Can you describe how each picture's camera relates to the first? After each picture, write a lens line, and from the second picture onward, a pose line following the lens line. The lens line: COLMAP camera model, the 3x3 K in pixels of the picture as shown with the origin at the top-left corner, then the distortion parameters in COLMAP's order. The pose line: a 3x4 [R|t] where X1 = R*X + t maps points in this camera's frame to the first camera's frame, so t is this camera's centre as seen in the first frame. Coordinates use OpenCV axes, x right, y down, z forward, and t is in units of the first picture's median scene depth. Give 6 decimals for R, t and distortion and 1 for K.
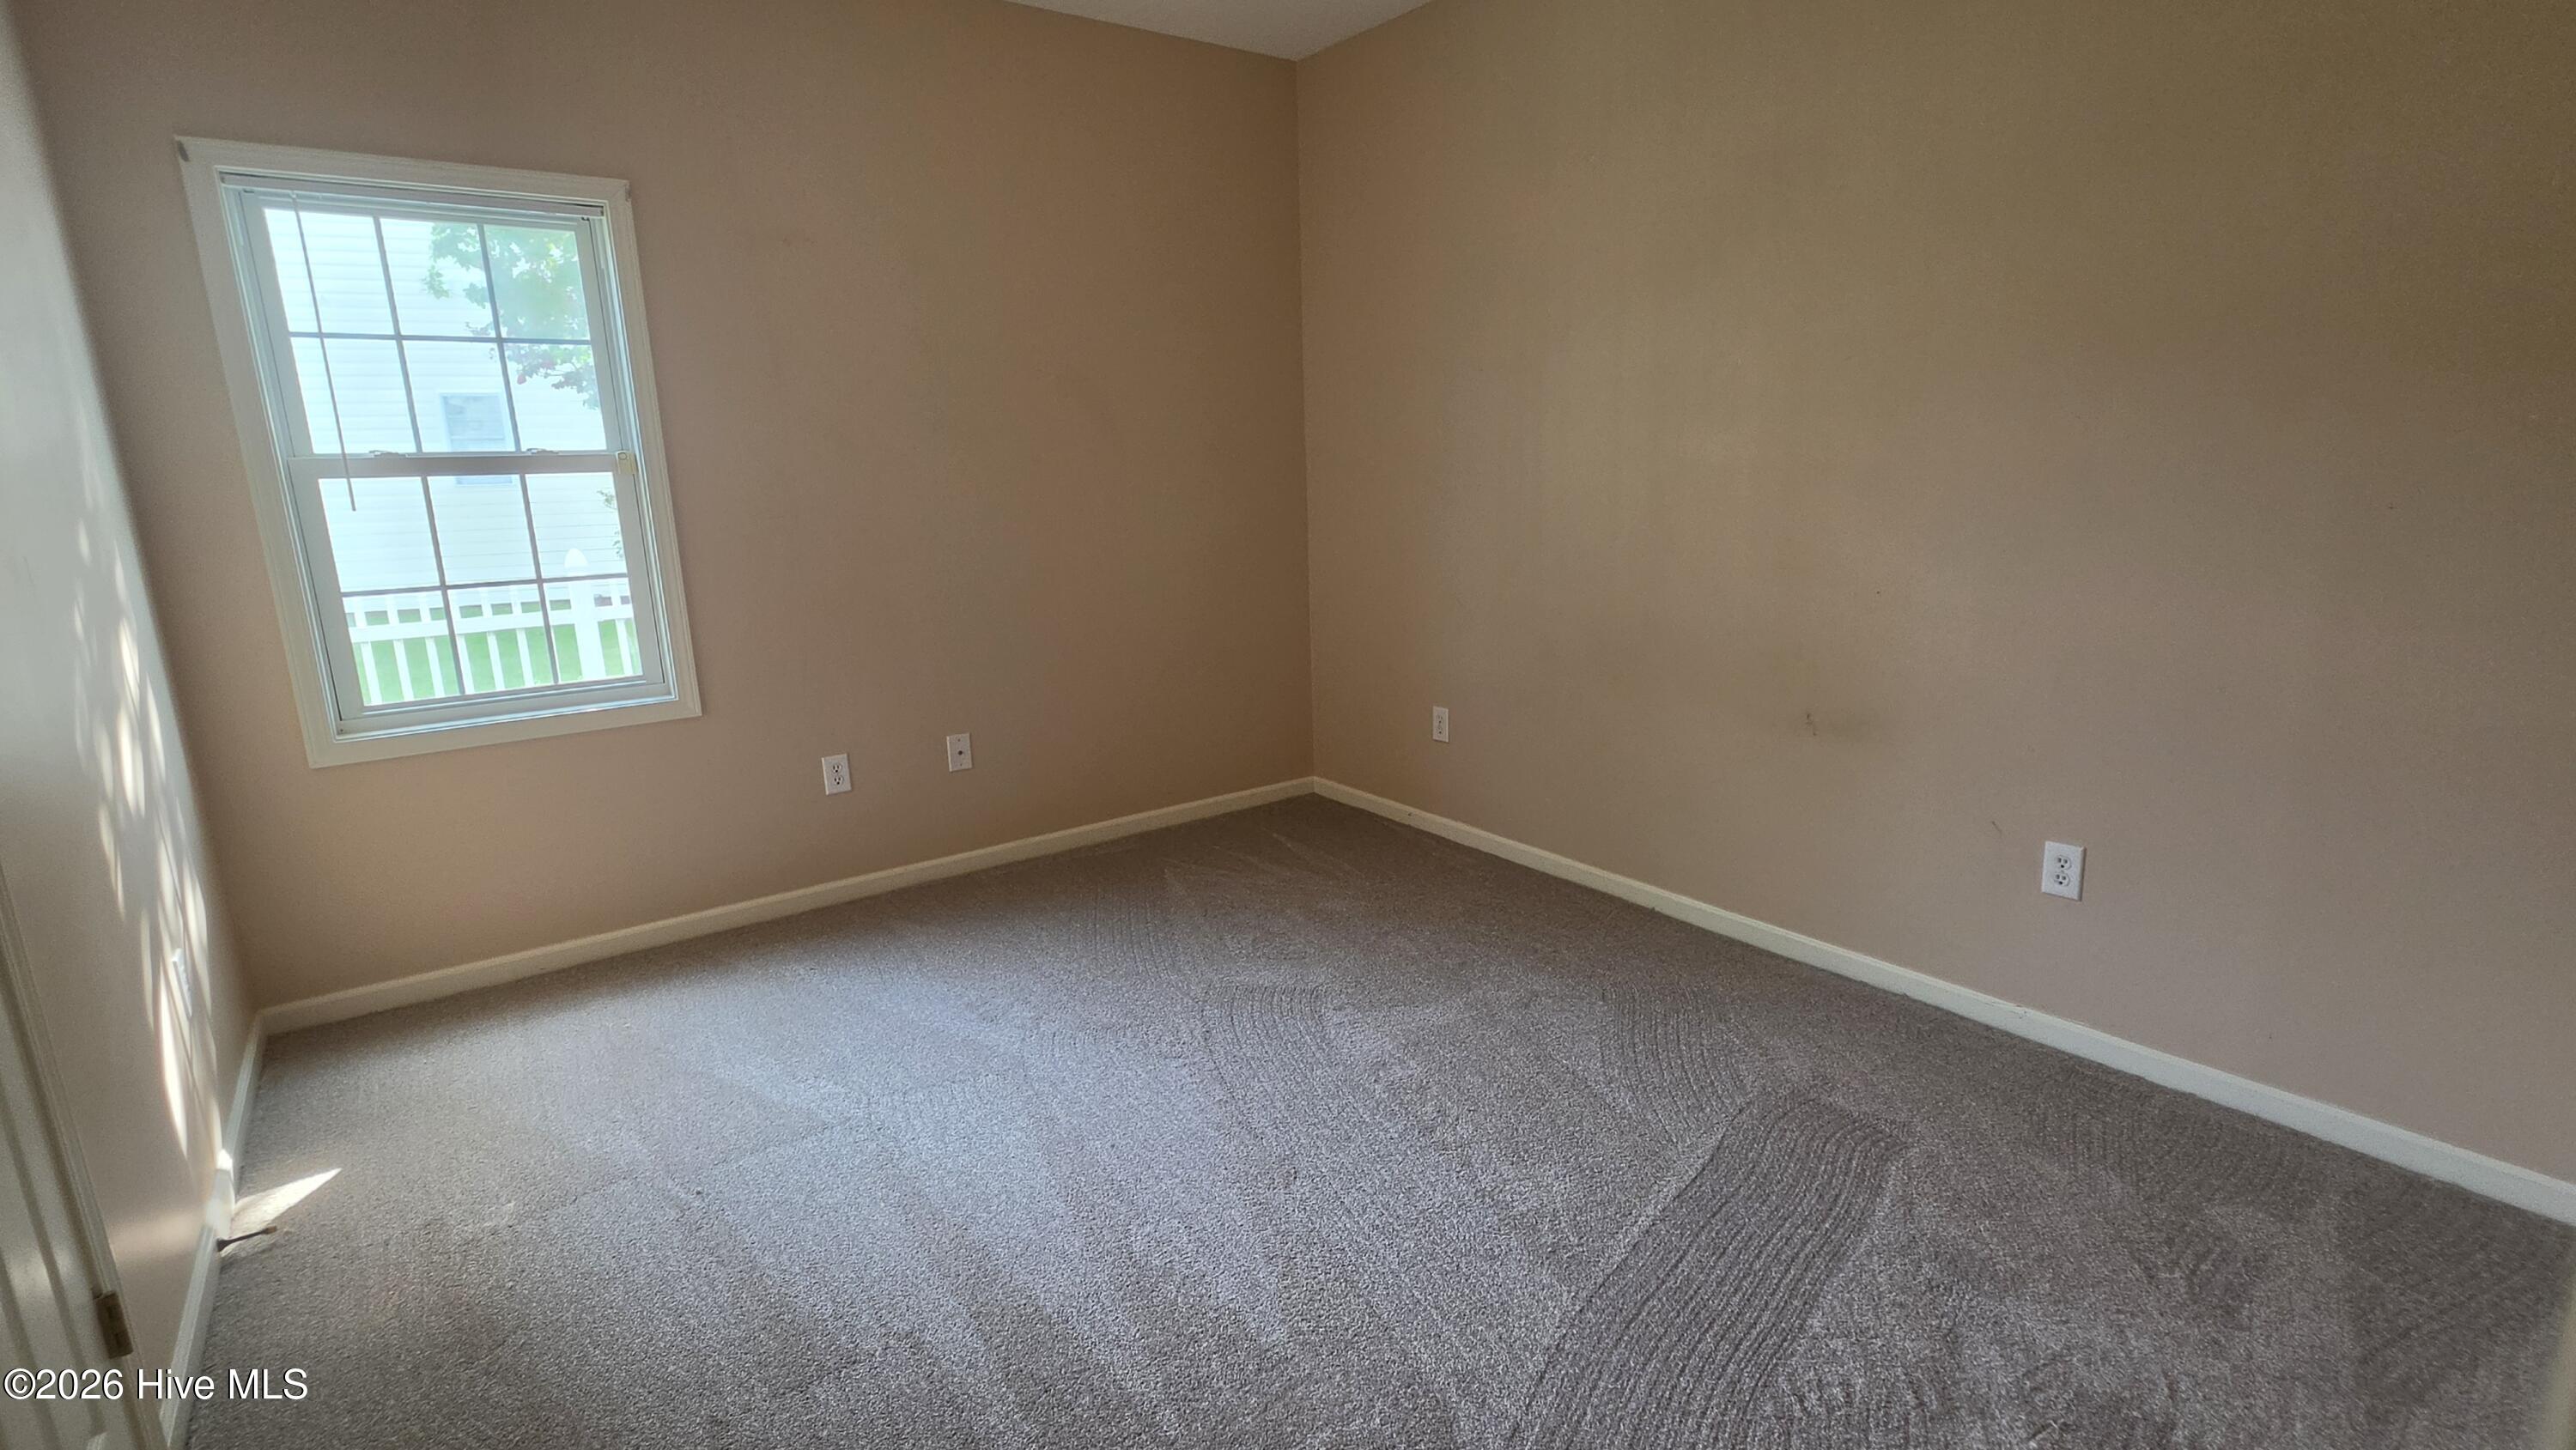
lens RADIAL K [[1181.9, 0, 1297.7], [0, 1181.9, 692.2], [0, 0, 1]] dist [0.015495, 0.000255]
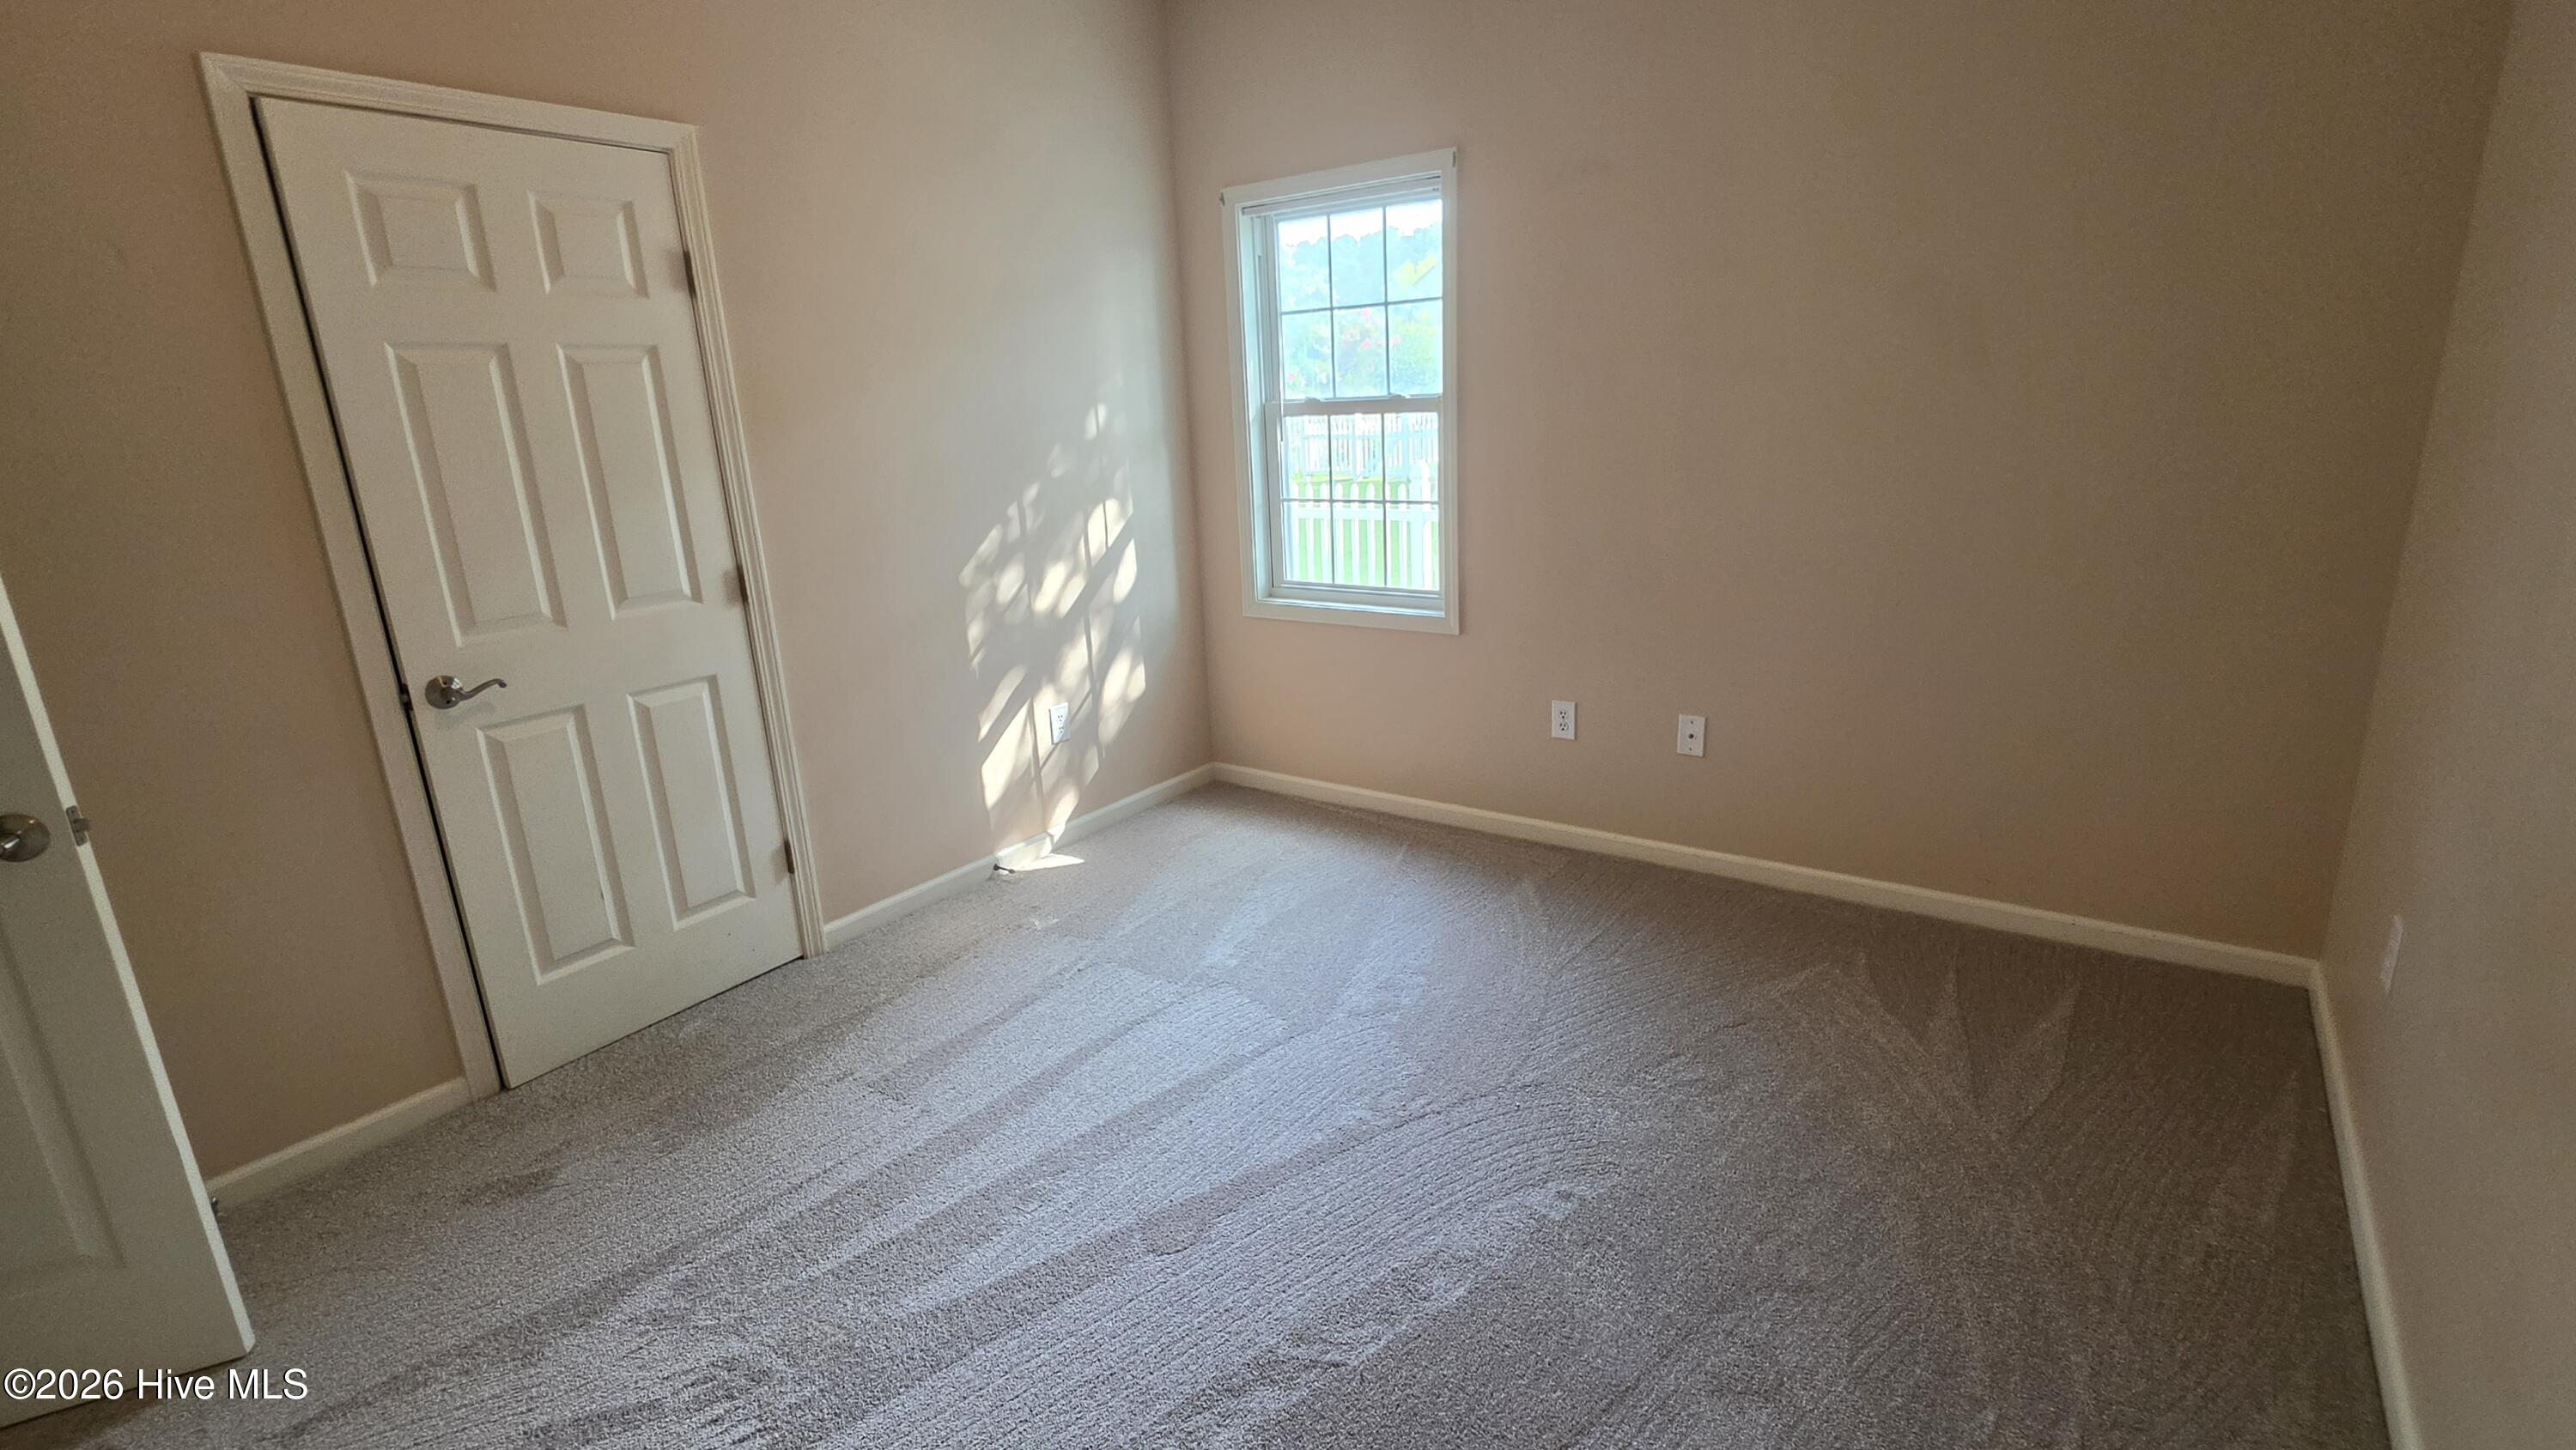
lens RADIAL K [[1181.9, 0, 1297.7], [0, 1181.9, 692.2], [0, 0, 1]] dist [0.015495, 0.000255]
pose [[0.330891, 0.238884, -0.912932, 0.489631], [-0.158559, 0.967749, 0.195758, -0.125799], [0.930253, 0.079979, 0.358097, 0.485168]]
